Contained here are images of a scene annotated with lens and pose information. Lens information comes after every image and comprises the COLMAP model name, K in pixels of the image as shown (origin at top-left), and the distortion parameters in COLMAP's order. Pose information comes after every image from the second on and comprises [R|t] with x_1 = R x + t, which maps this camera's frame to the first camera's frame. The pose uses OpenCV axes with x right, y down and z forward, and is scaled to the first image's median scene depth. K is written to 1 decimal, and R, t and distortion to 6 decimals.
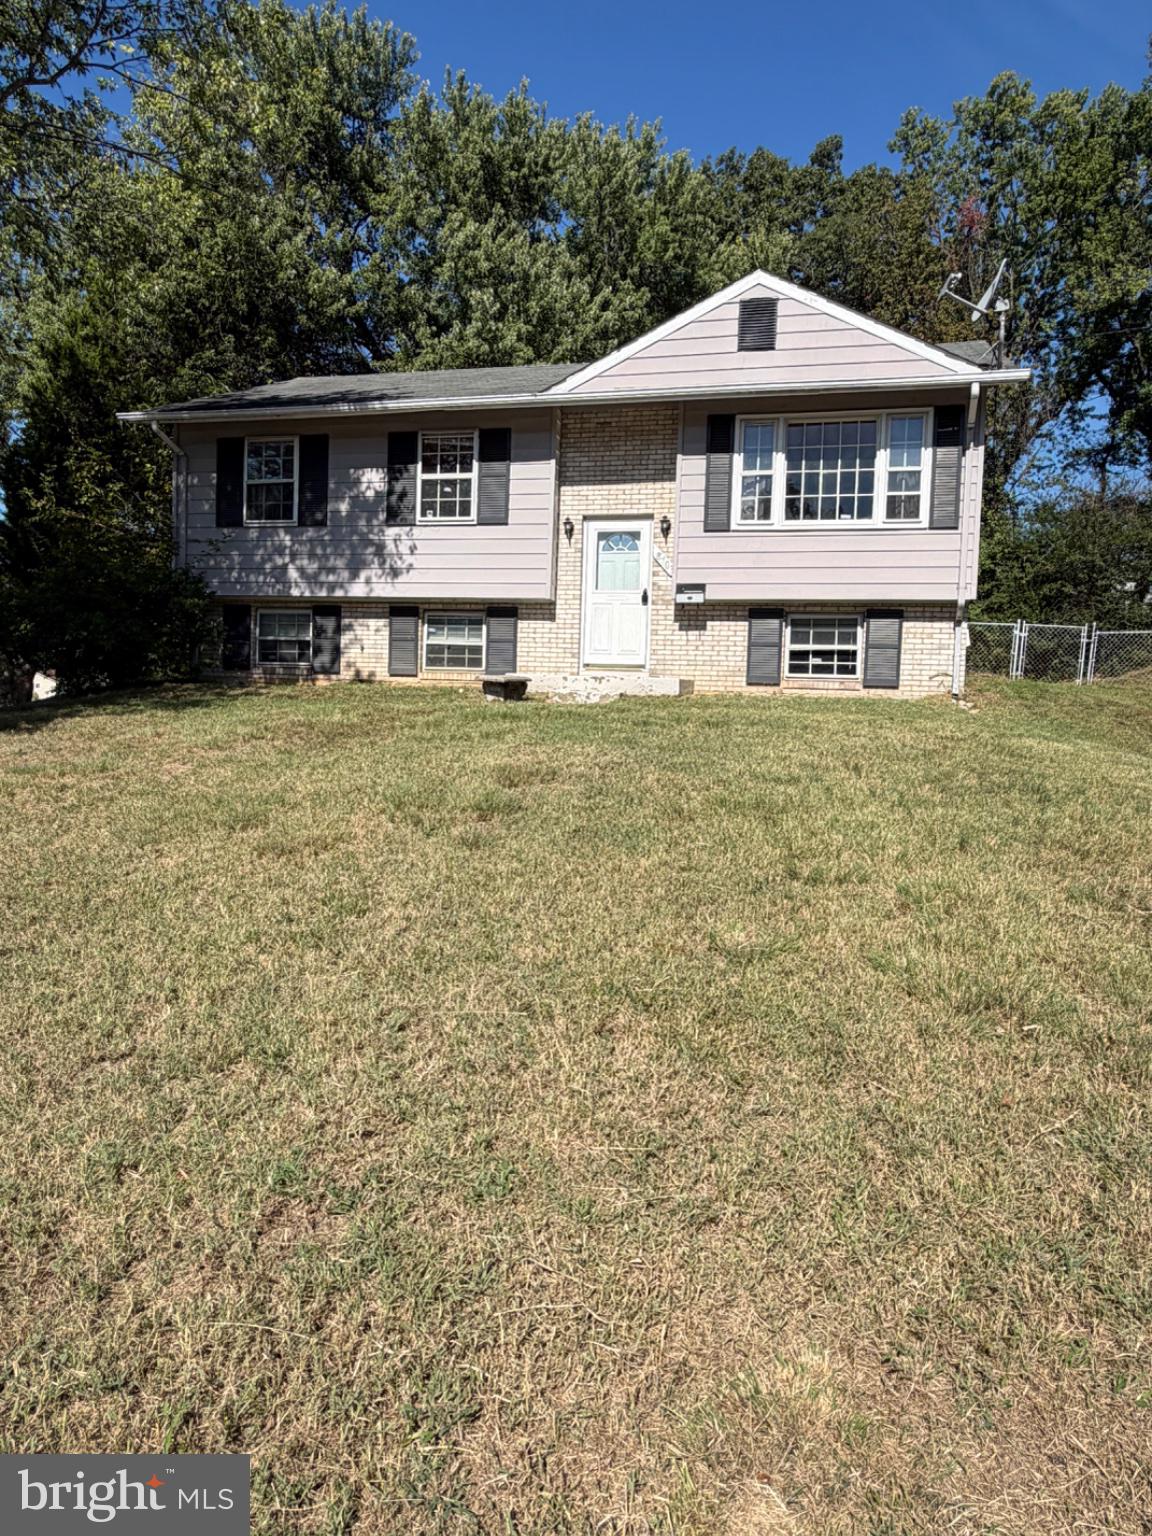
lens RADIAL K [[1026.4, 0, 575.5], [0, 1026.4, 765.4], [0, 0, 1]] dist [0.000067, 0.000190]
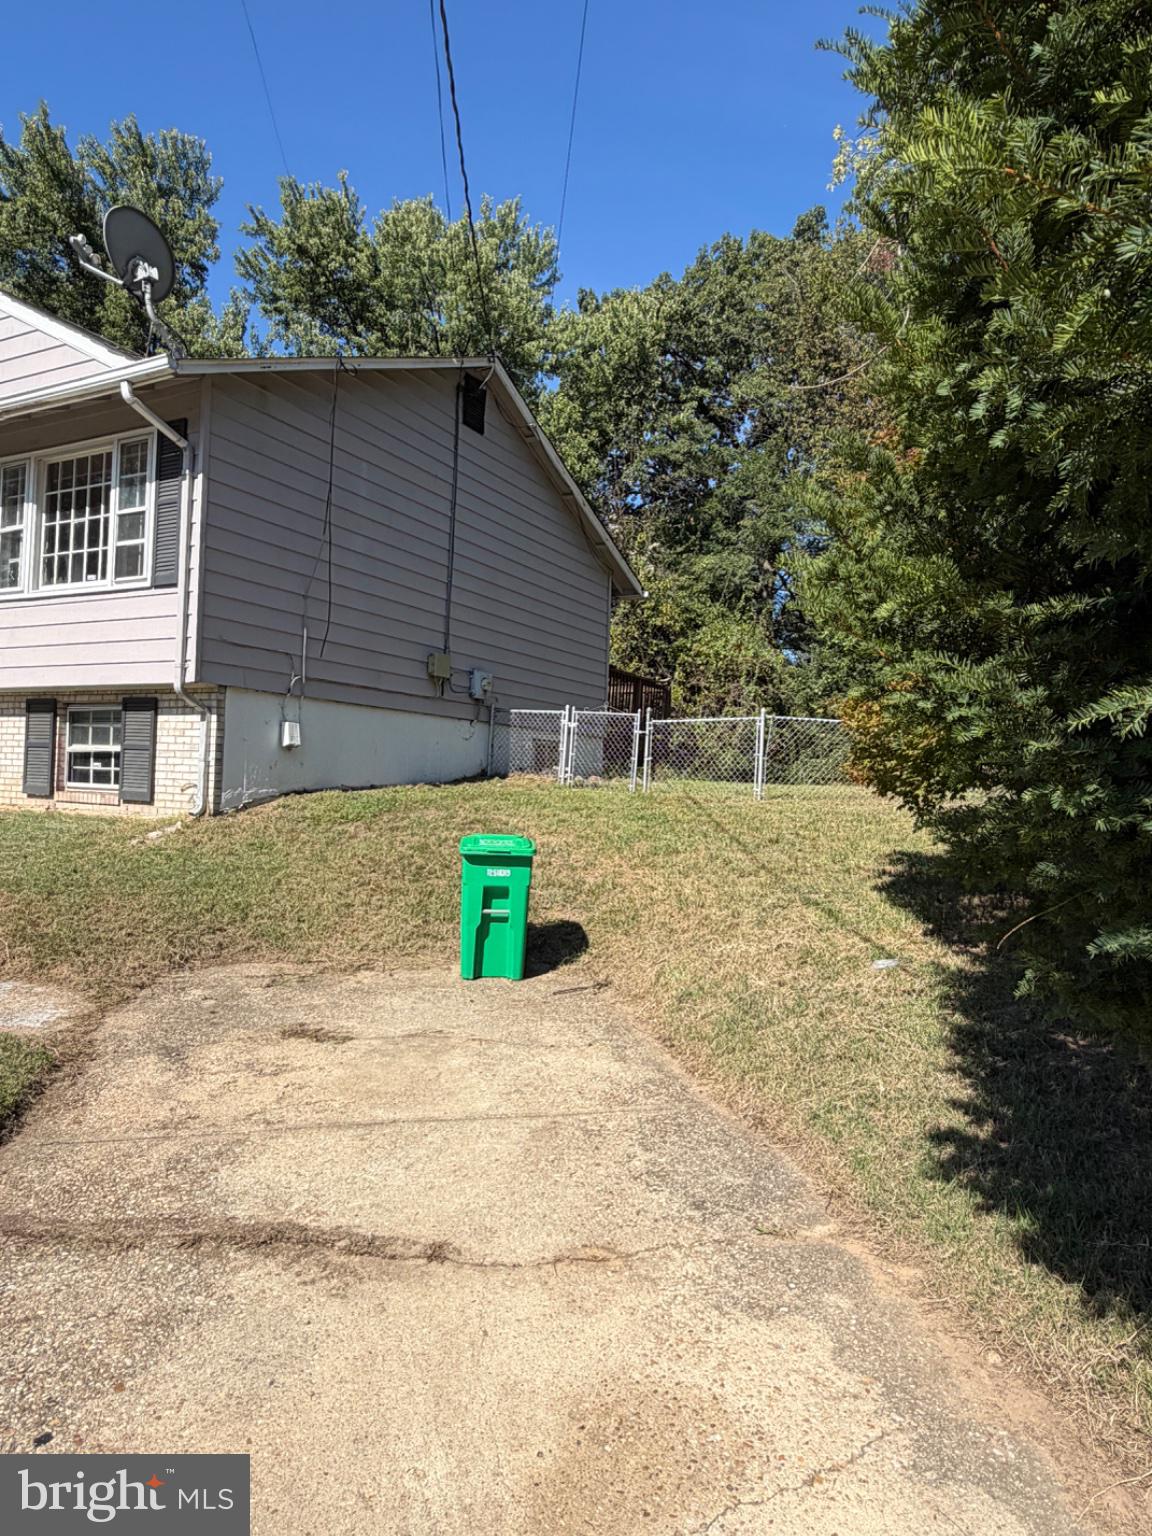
lens RADIAL K [[953.0, 0, 577.1], [0, 953.0, 771.1], [0, 0, 1]] dist [0.002513, 0.000467]
pose [[0.976434, -0.002074, -0.215807, 0.754171], [-0.014016, 0.997233, -0.073004, -0.052682], [0.215361, 0.074308, 0.973703, 0.396875]]
